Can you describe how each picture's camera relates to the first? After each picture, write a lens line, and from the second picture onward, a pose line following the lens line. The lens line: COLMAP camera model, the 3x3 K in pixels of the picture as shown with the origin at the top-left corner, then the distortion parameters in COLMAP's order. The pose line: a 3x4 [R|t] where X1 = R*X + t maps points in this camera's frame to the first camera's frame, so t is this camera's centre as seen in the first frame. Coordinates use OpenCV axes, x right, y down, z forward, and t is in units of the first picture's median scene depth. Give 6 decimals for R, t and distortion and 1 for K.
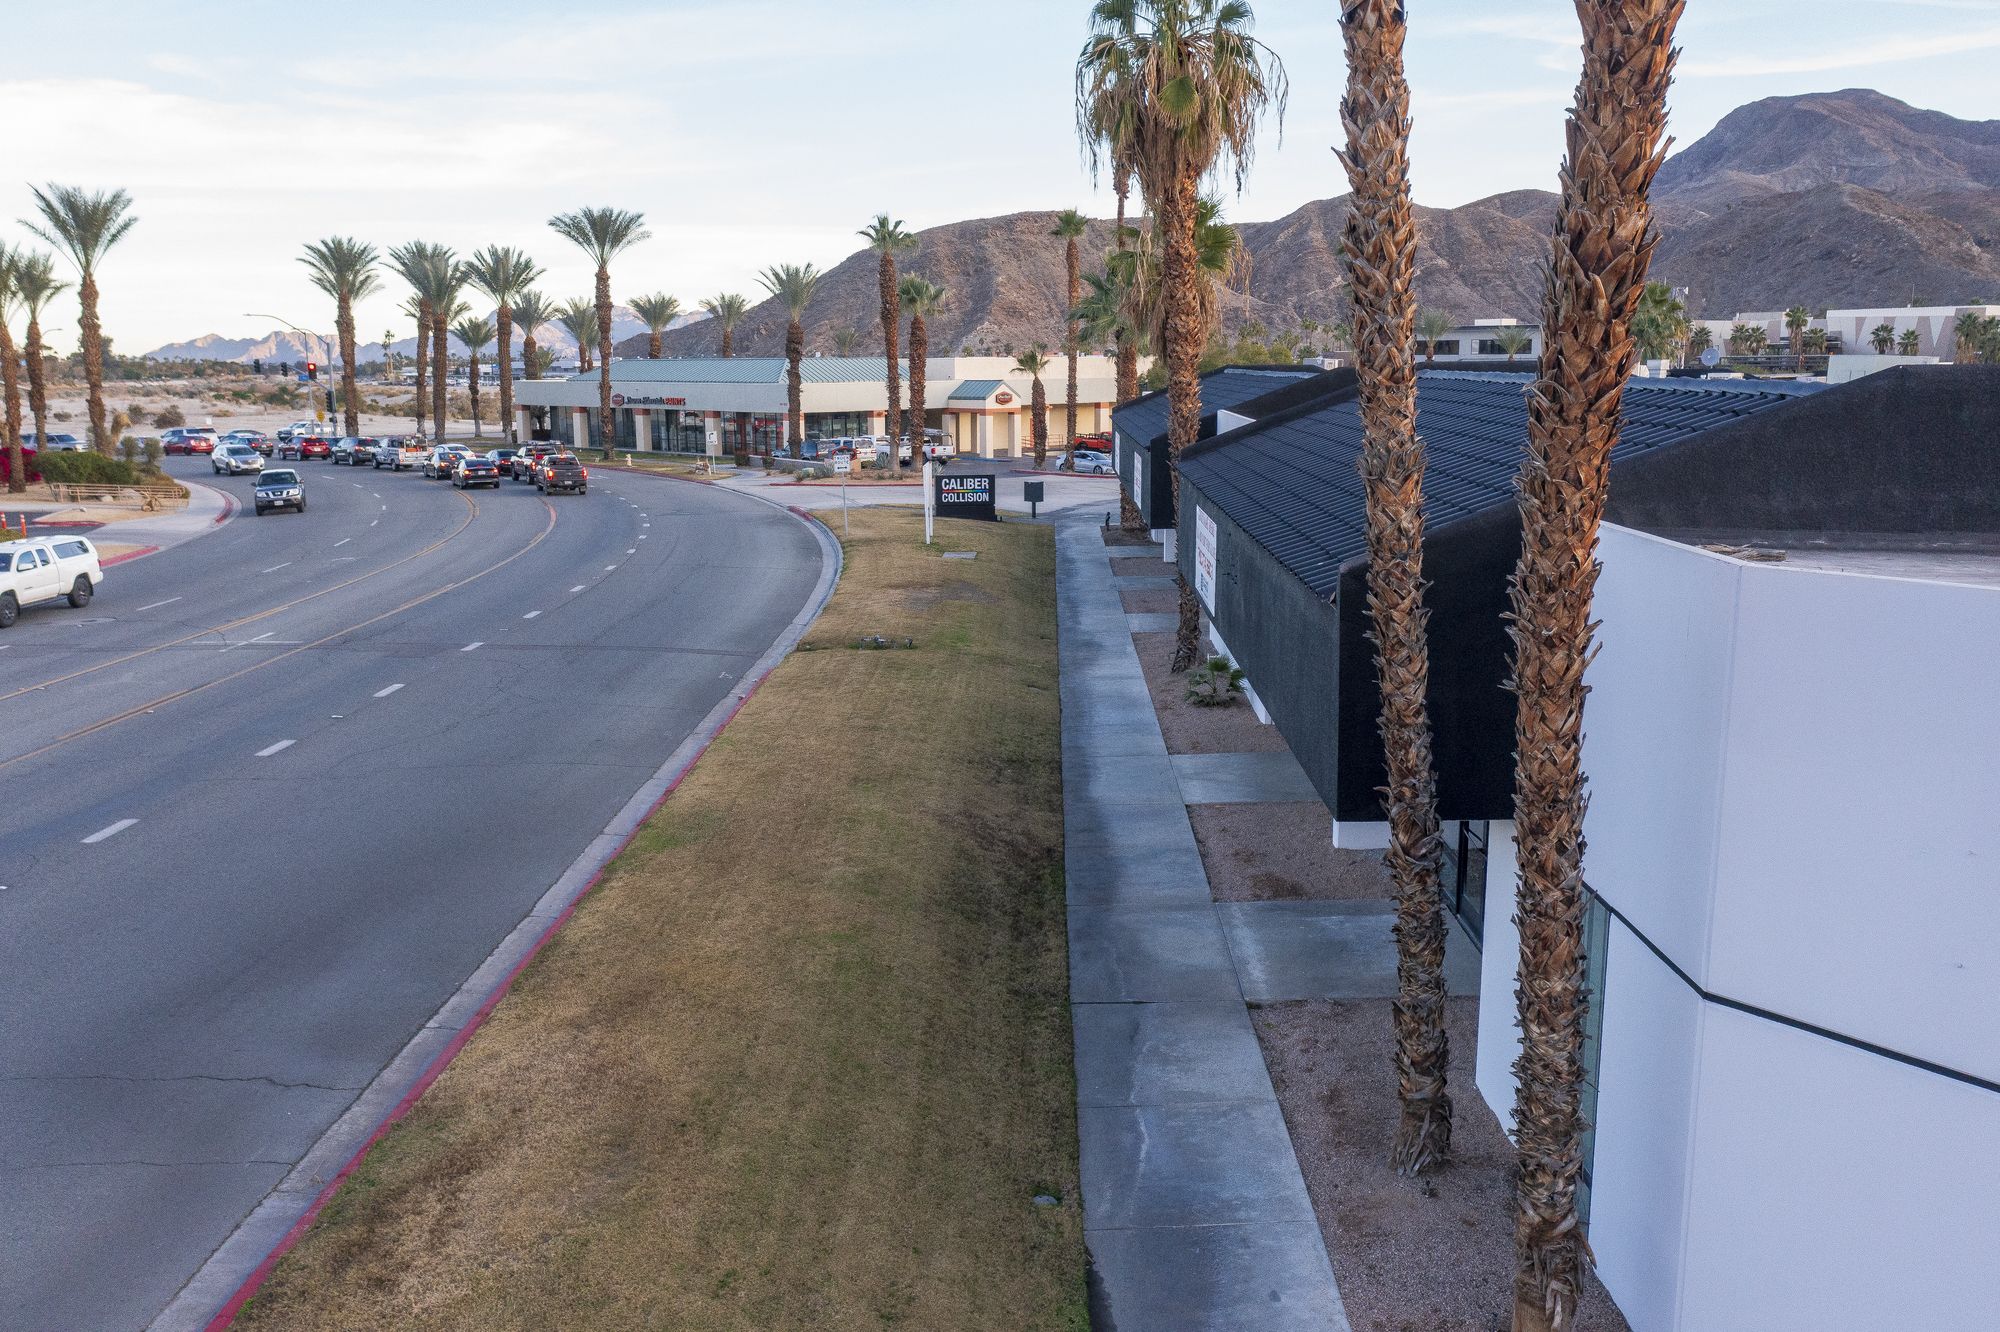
lens RADIAL K [[1575.2, 0, 1007.7], [0, 1575.2, 670.3], [0, 0, 1]] dist [-0.001576, 0.009738]
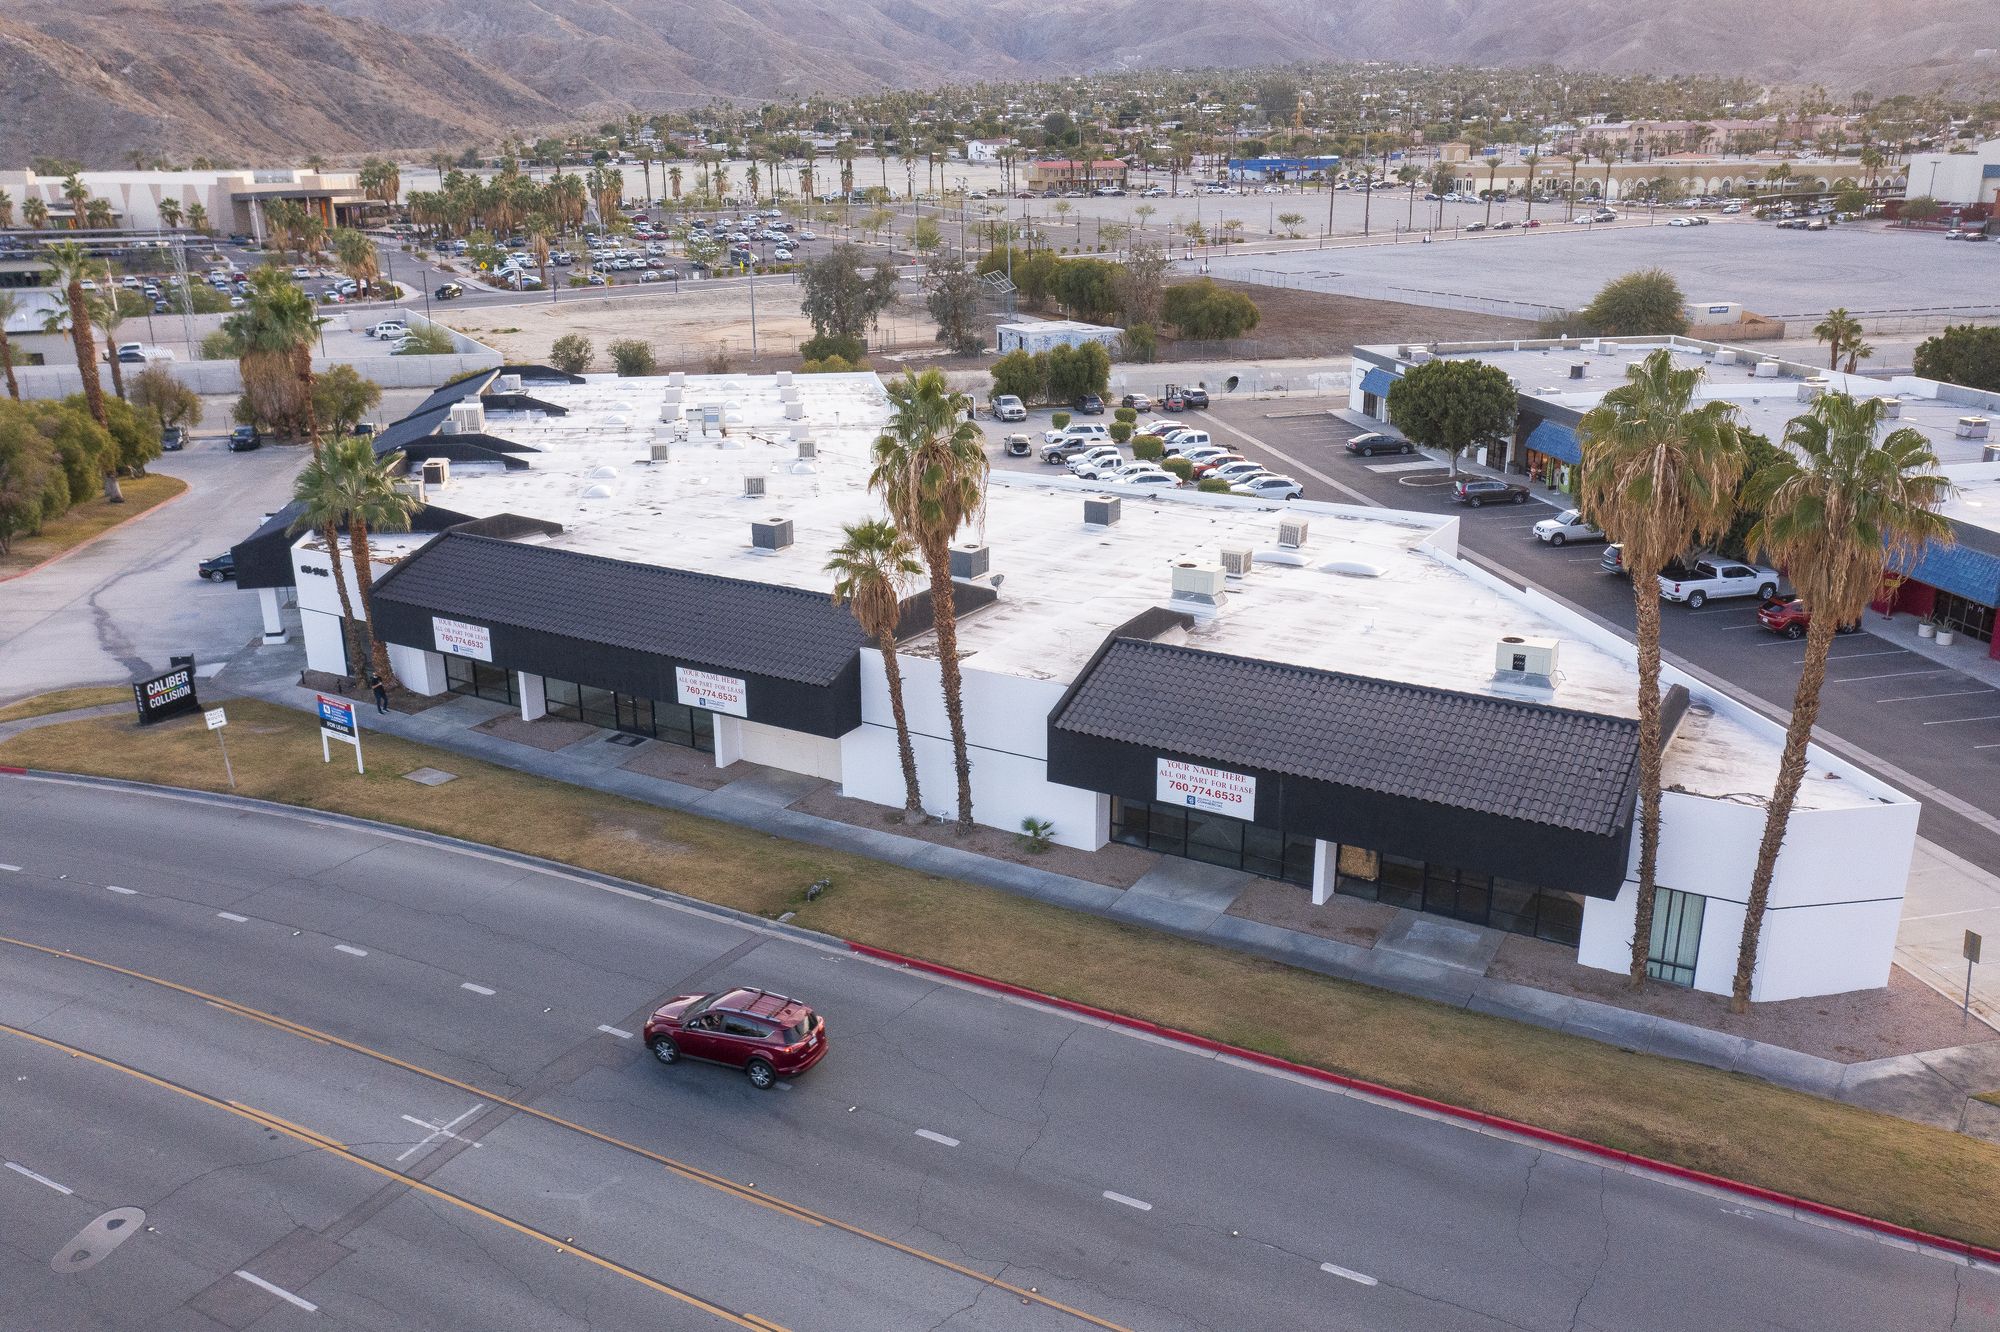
lens RADIAL K [[1575.2, 0, 1007.9], [0, 1575.2, 666.4], [0, 0, 1]] dist [-0.001576, 0.009738]
pose [[0.474336, -0.269626, 0.838038, -0.316487], [0.166153, 0.962254, 0.215547, -0.135944], [-0.864522, 0.037001, 0.501231, 0.051540]]
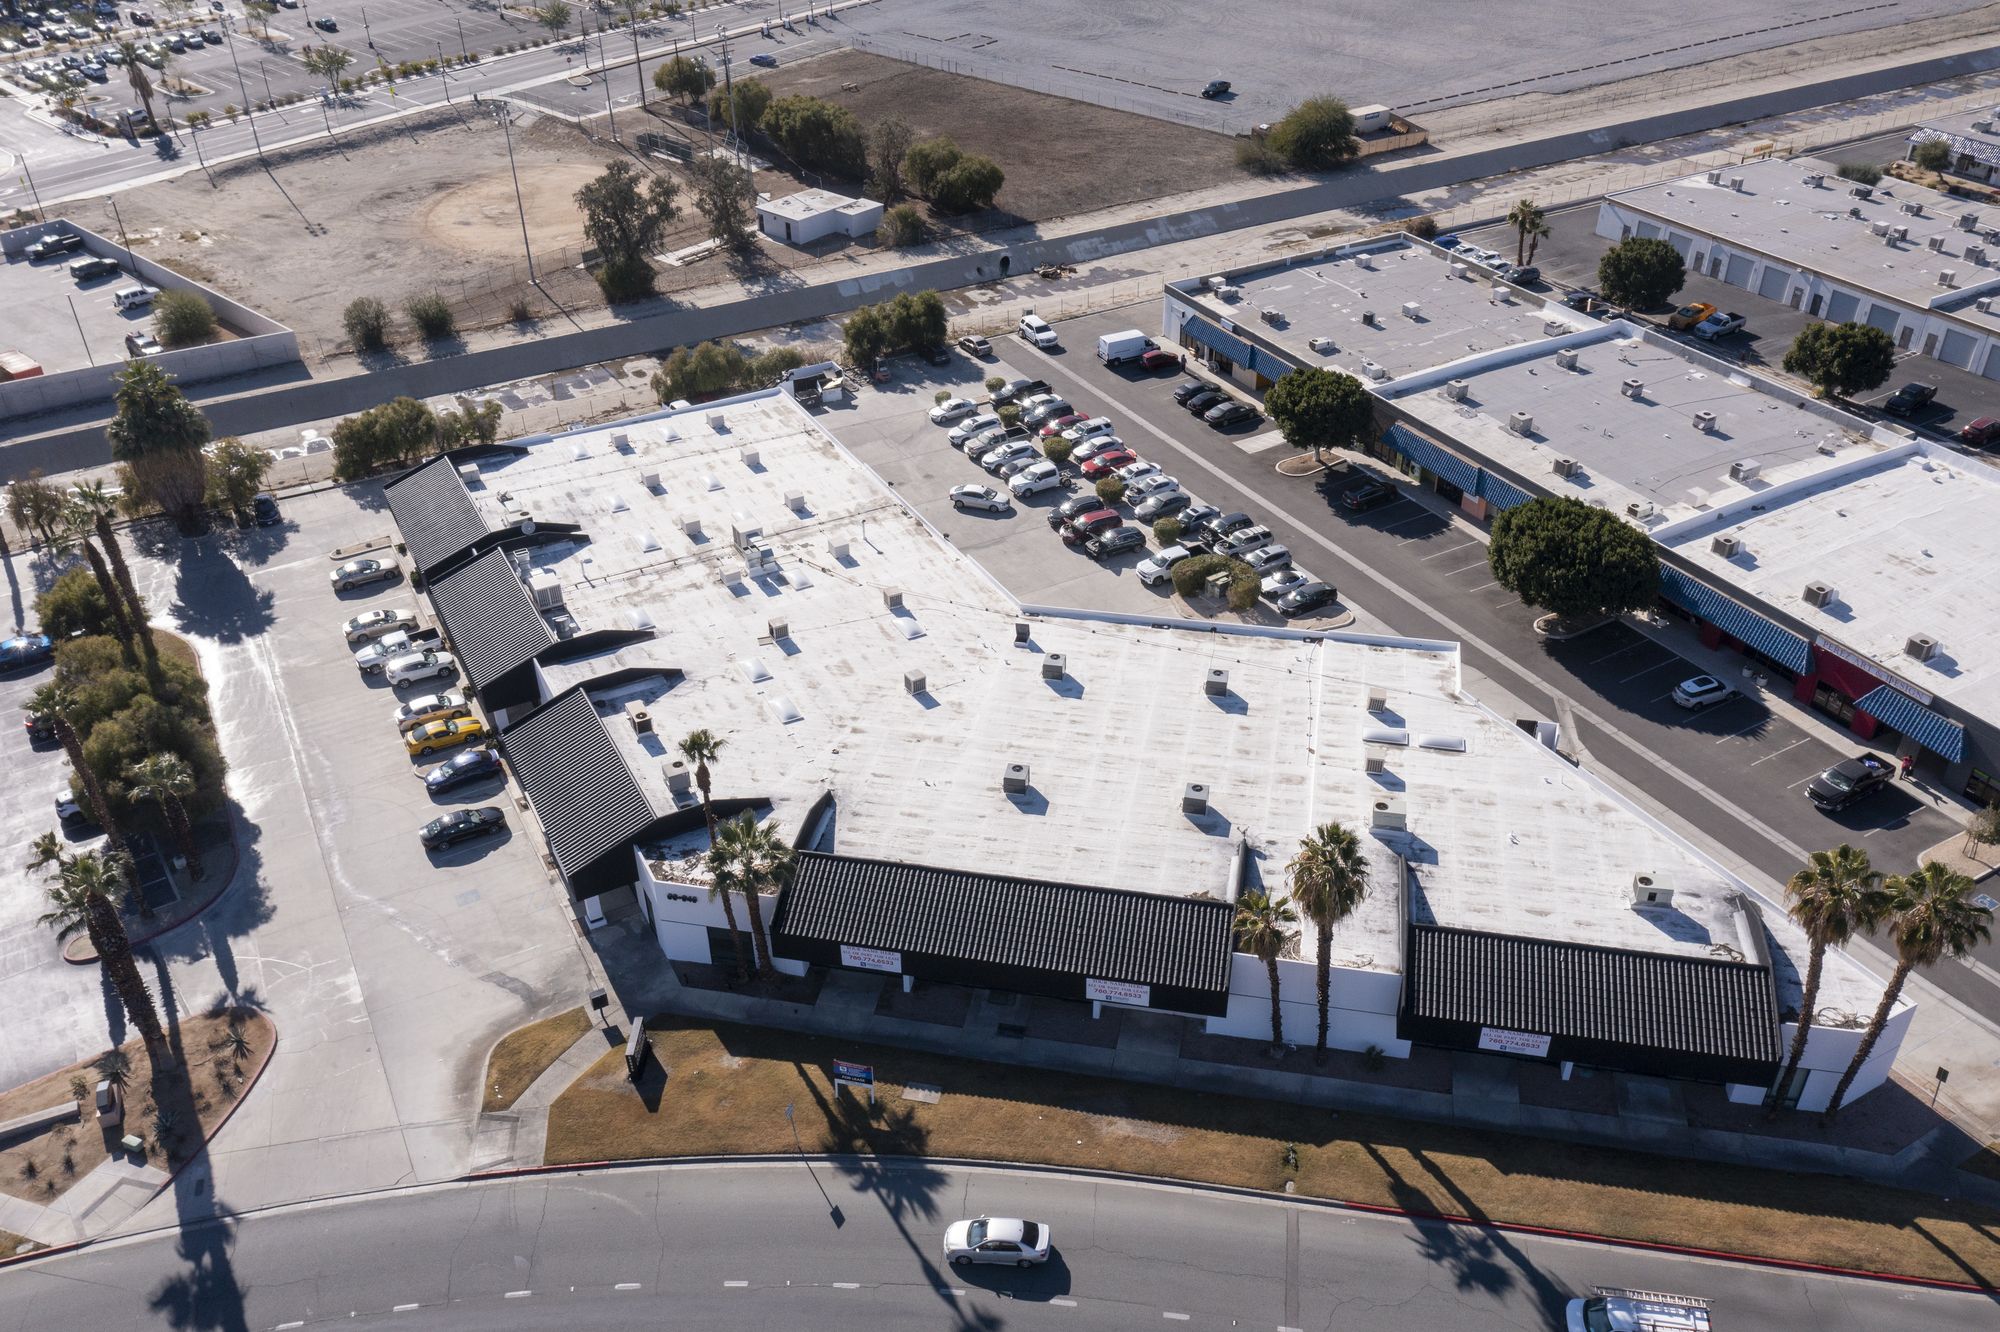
lens RADIAL K [[1575.2, 0, 1011.4], [0, 1575.2, 673.7], [0, 0, 1]] dist [-0.001576, 0.009738]
pose [[0.158166, -0.543630, 0.824288, -0.441203], [0.193963, 0.835637, 0.513897, -0.495721], [-0.968175, 0.078600, 0.237613, 0.239334]]
